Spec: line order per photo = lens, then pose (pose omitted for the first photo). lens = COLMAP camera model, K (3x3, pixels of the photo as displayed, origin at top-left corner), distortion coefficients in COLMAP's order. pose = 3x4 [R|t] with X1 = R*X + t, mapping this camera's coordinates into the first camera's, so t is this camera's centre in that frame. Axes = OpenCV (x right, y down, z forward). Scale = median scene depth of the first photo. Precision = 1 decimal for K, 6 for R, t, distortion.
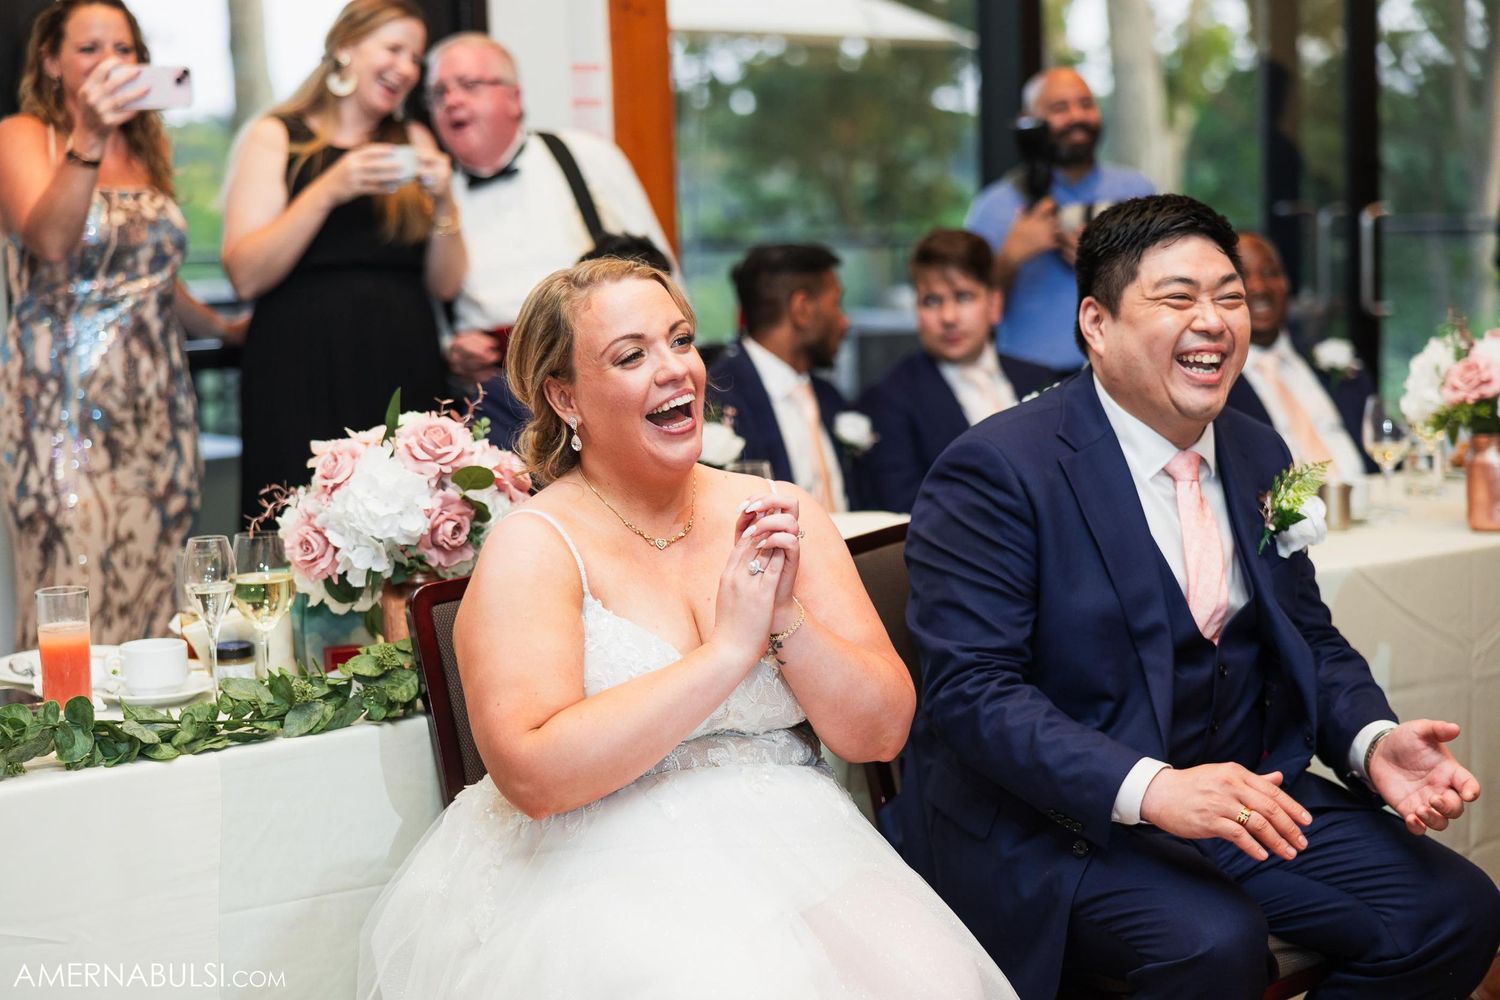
lens RADIAL K [[2789.7, 0, 755.6], [0, 2789.7, 504.4], [0, 0, 1]] dist [0.014100, 0.000000]
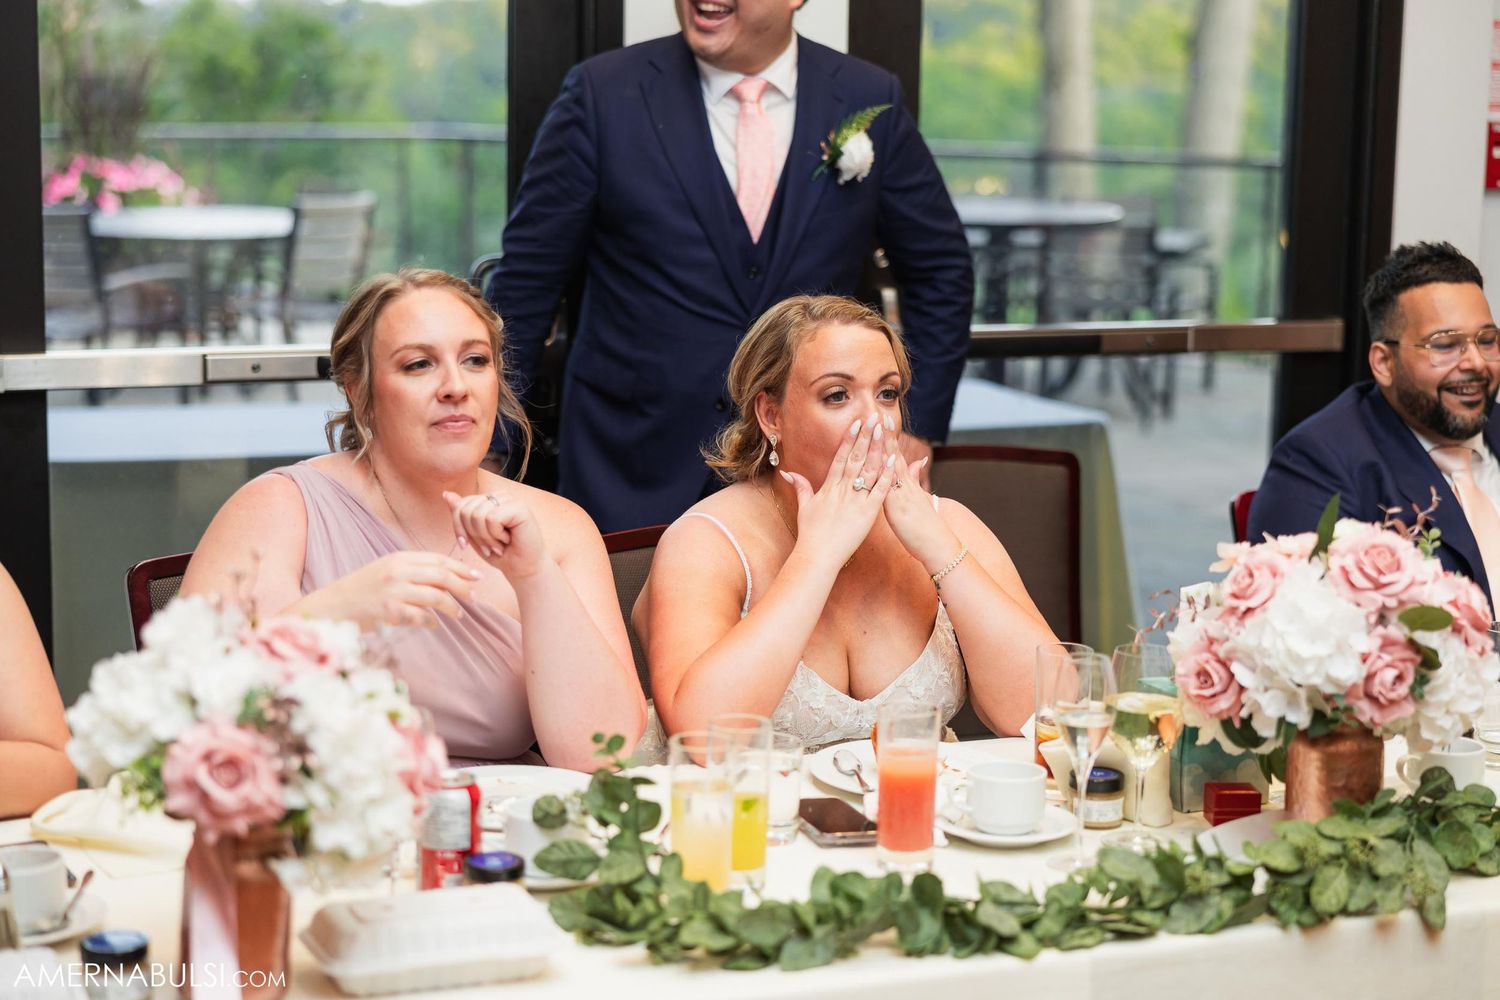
lens RADIAL K [[2789.7, 0, 754.3], [0, 2789.7, 493.0], [0, 0, 1]] dist [0.014100, 0.000000]
pose [[0.960676, 0.091184, -0.262271, -0.079057], [-0.079666, 0.995345, 0.054242, -0.072024], [0.265996, -0.031215, 0.963469, 0.185964]]
